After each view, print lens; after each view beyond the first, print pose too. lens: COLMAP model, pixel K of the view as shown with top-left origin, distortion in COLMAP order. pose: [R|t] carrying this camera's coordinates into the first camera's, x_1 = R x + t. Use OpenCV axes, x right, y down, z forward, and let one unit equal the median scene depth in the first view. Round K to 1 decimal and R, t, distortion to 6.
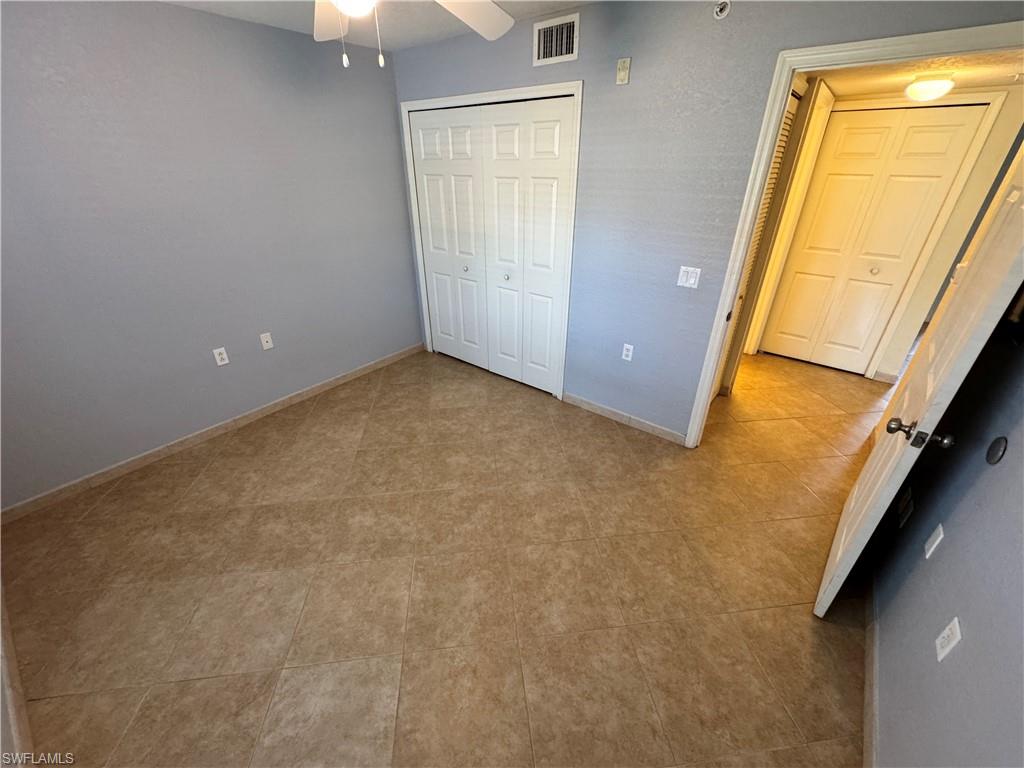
lens RADIAL K [[408.3, 0, 512.3], [0, 408.3, 383.7], [0, 0, 1]] dist [-0.001079, 0.000375]
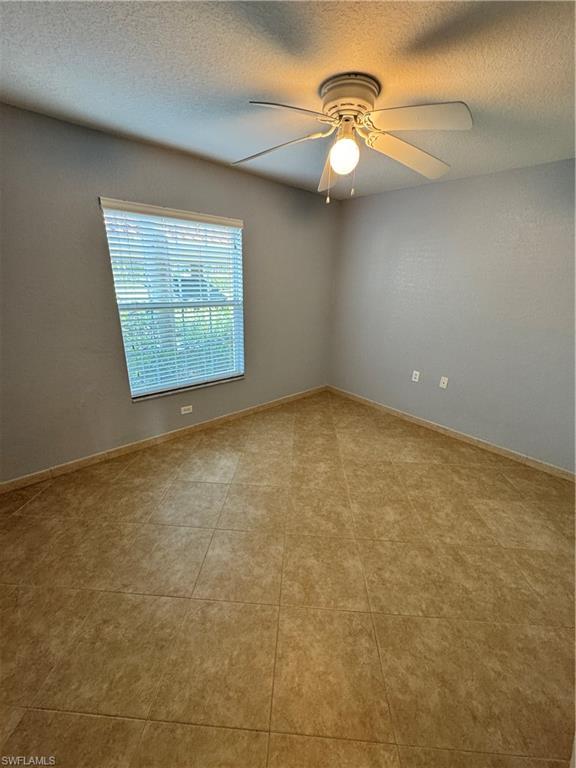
lens RADIAL K [[306.2, 0, 287.8], [0, 306.2, 383.8], [0, 0, 1]] dist [-0.001079, 0.000375]
pose [[-0.168911, 0.326131, -0.930111, 0.622875], [-0.500226, 0.784740, 0.366001, -0.277087], [0.849260, 0.527088, 0.030588, 0.631826]]
